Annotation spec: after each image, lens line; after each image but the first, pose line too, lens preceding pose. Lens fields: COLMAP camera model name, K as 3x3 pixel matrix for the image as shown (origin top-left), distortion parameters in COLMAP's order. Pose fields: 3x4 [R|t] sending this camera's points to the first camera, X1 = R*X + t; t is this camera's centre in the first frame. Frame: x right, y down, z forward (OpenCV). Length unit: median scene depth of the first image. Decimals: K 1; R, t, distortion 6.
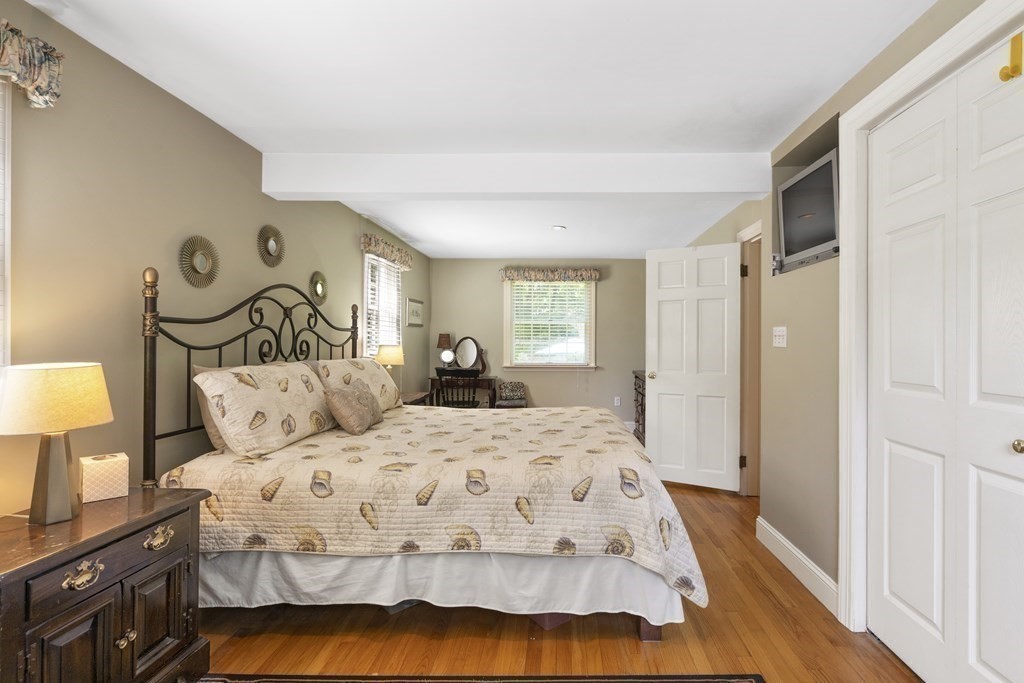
lens RADIAL K [[486.5, 0, 512.9], [0, 486.5, 341.7], [0, 0, 1]] dist [-0.005602, -0.000180]
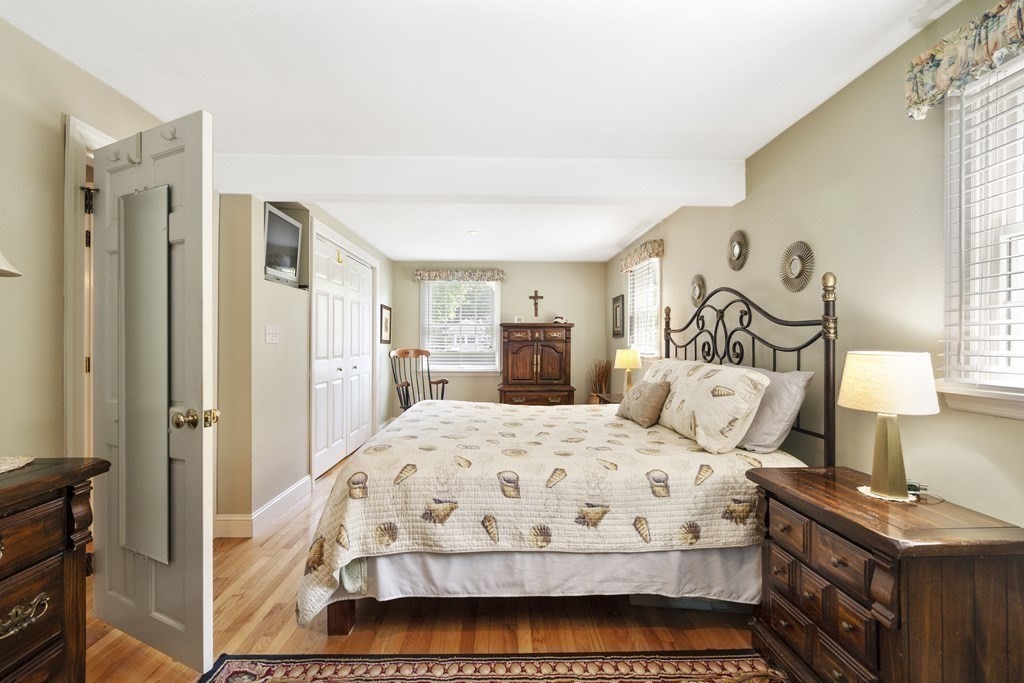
lens RADIAL K [[486.5, 0, 512.9], [0, 486.5, 341.7], [0, 0, 1]] dist [-0.005602, -0.000180]
pose [[-0.991108, -0.014278, -0.132291, 0.102490], [-0.014526, 0.999894, 0.000912, 0.002243], [0.132264, 0.002825, -0.991211, 1.885675]]
